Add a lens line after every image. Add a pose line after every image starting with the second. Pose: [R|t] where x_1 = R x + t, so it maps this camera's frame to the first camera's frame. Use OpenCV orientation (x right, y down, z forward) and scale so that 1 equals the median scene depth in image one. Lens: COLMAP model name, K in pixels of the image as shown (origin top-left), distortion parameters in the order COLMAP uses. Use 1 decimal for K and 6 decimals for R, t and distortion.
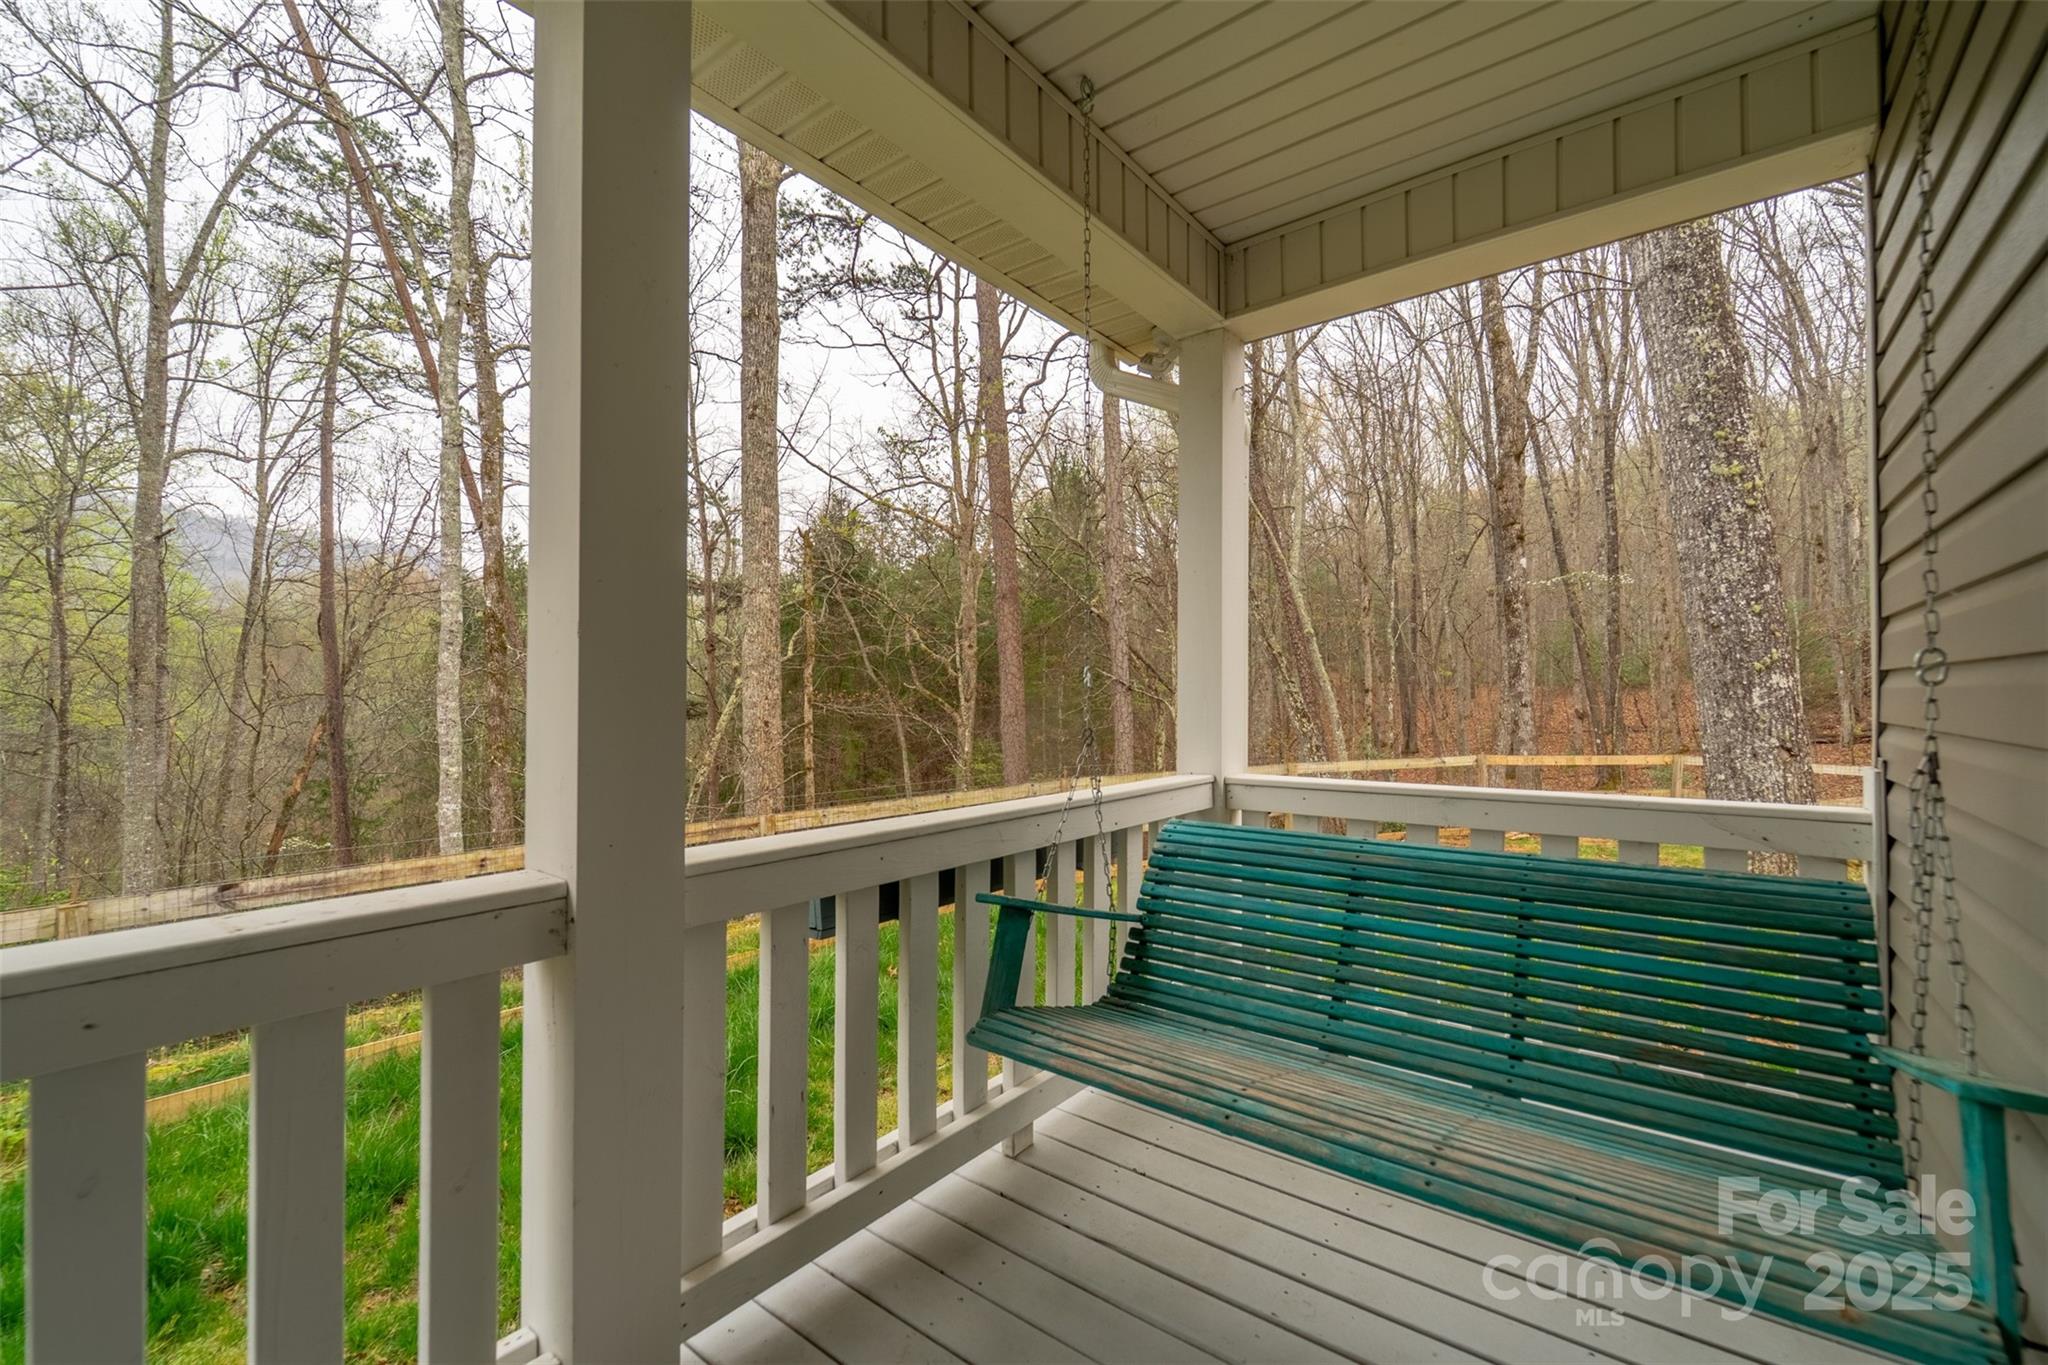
lens RADIAL K [[868.3, 0, 1018.6], [0, 868.3, 682.8], [0, 0, 1]] dist [-0.020497, -0.000455]
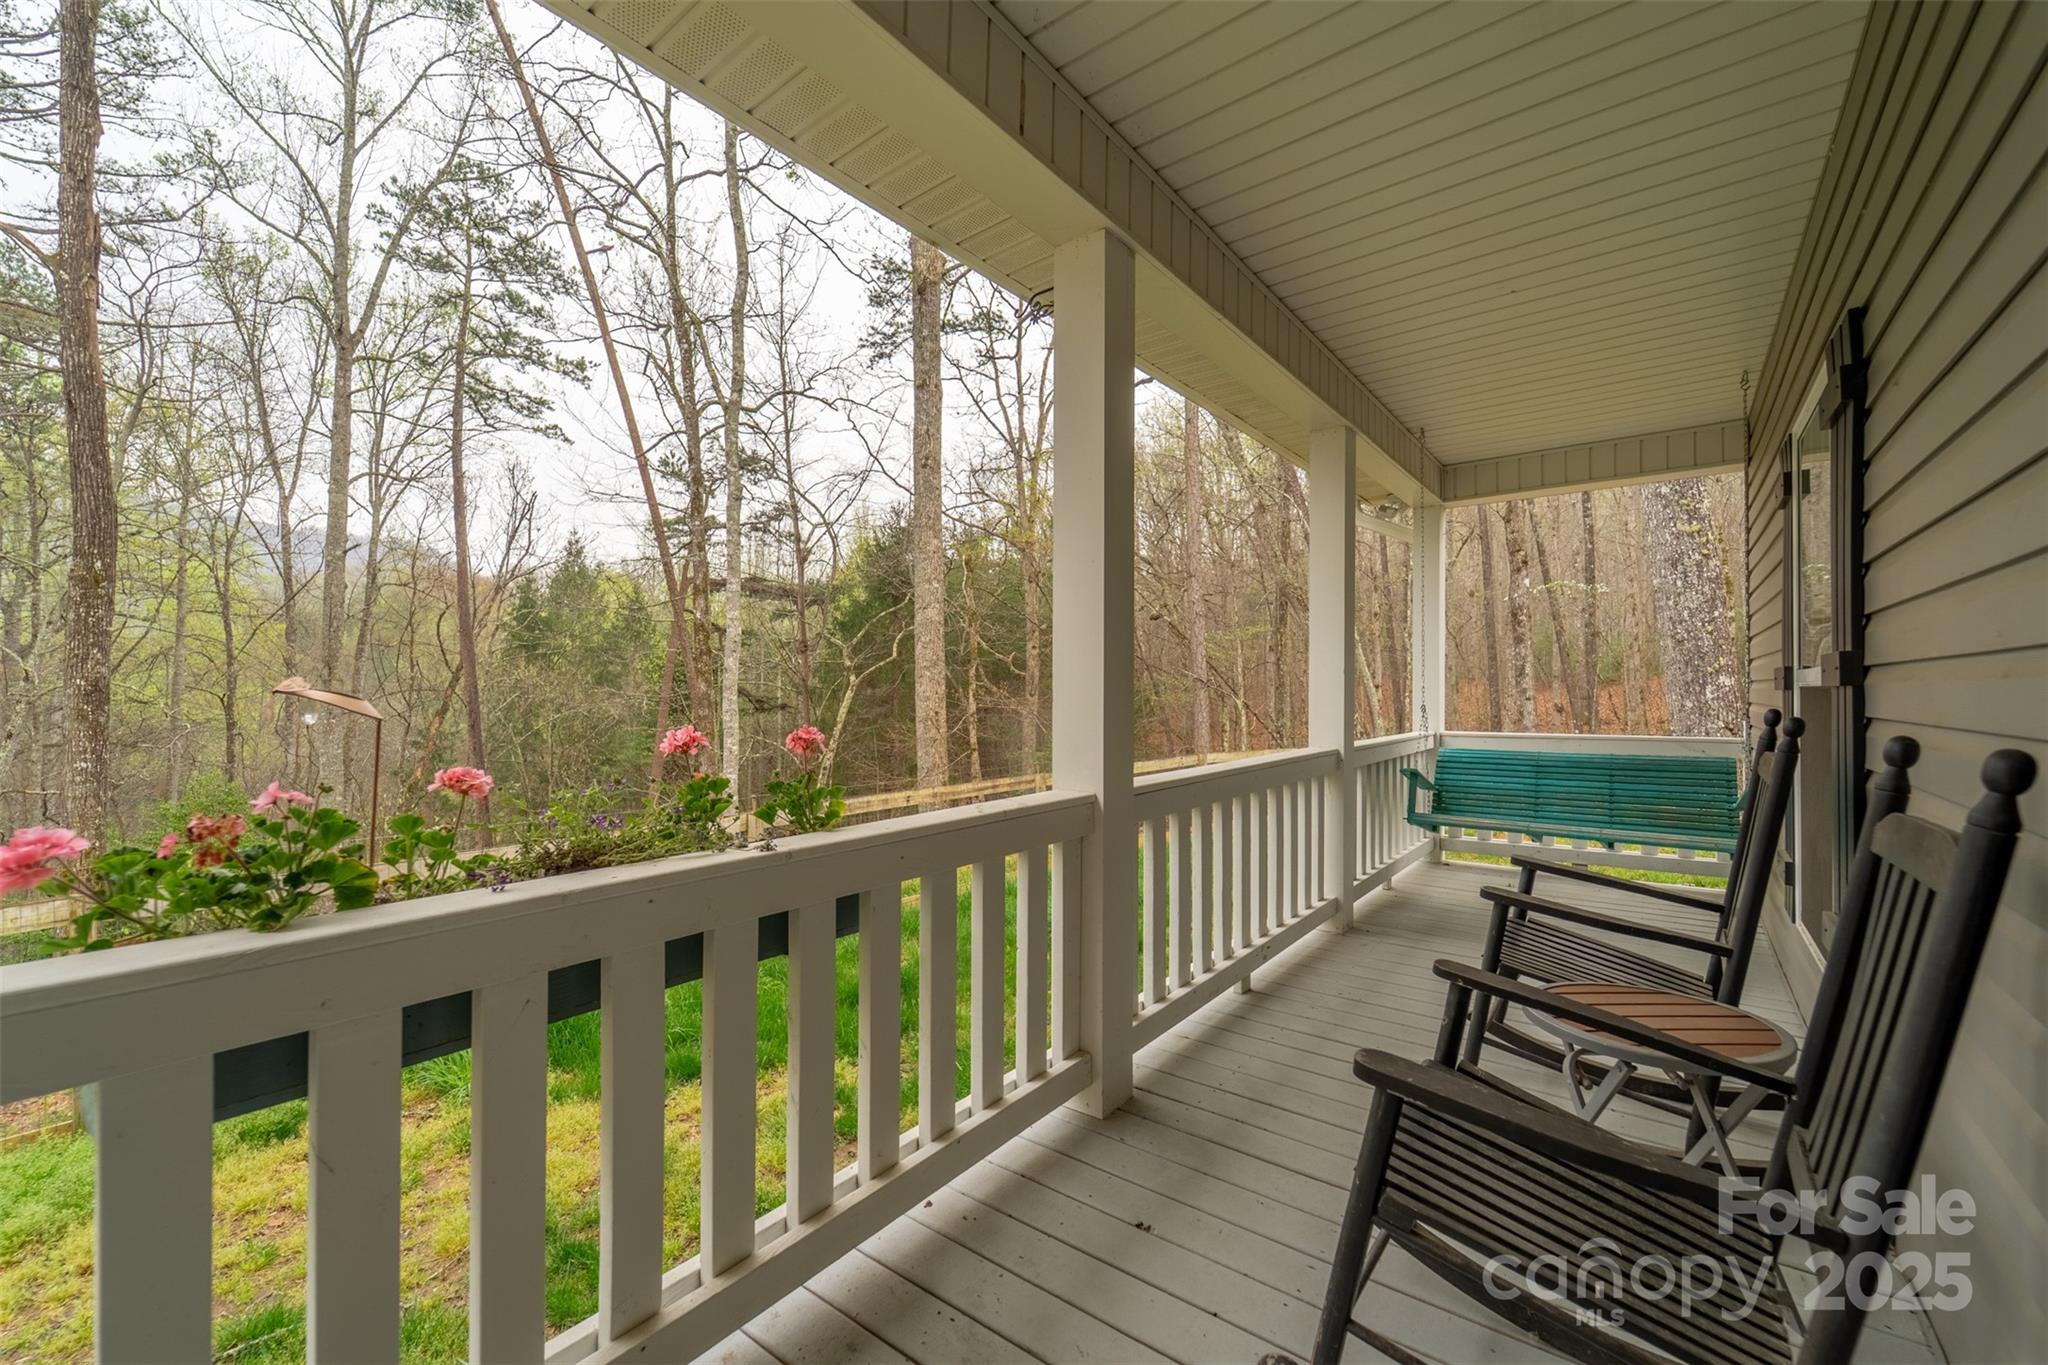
lens RADIAL K [[868.3, 0, 1030.6], [0, 868.3, 673.4], [0, 0, 1]] dist [-0.020497, -0.000455]
pose [[0.999344, 0.000178, 0.036220, -0.142097], [0.000034, 0.999983, -0.005852, -0.002729], [-0.036221, 0.005850, 0.999327, -0.172535]]
